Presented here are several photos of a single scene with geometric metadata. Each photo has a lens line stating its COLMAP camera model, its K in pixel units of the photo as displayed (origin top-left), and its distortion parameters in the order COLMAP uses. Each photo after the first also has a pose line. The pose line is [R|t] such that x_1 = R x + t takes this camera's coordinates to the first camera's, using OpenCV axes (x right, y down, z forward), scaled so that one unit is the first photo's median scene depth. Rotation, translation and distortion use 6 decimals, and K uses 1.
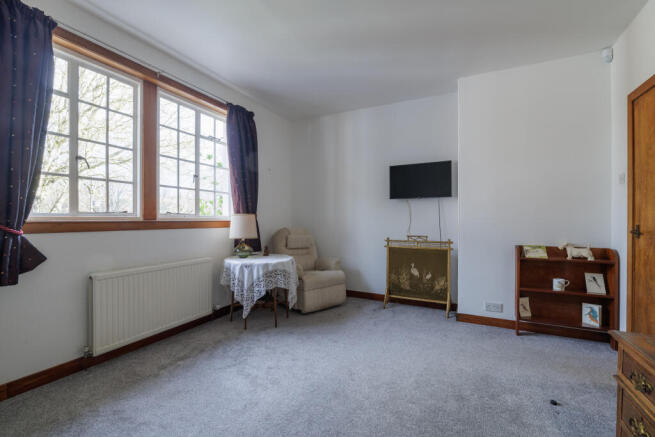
lens RADIAL K [[288.3, 0, 326.3], [0, 288.3, 219.7], [0, 0, 1]] dist [-0.015072, 0.001083]
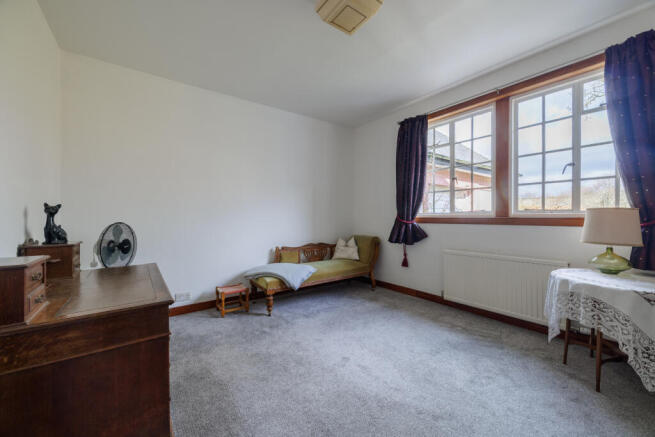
lens RADIAL K [[259.5, 0, 324.2], [0, 259.5, 217.3], [0, 0, 1]] dist [0.001397, 0.000994]
pose [[-0.458499, 0.004481, -0.888684, 0.697278], [0.005877, 0.999981, 0.002010, -0.003392], [0.888676, -0.004301, -0.458516, 0.877609]]
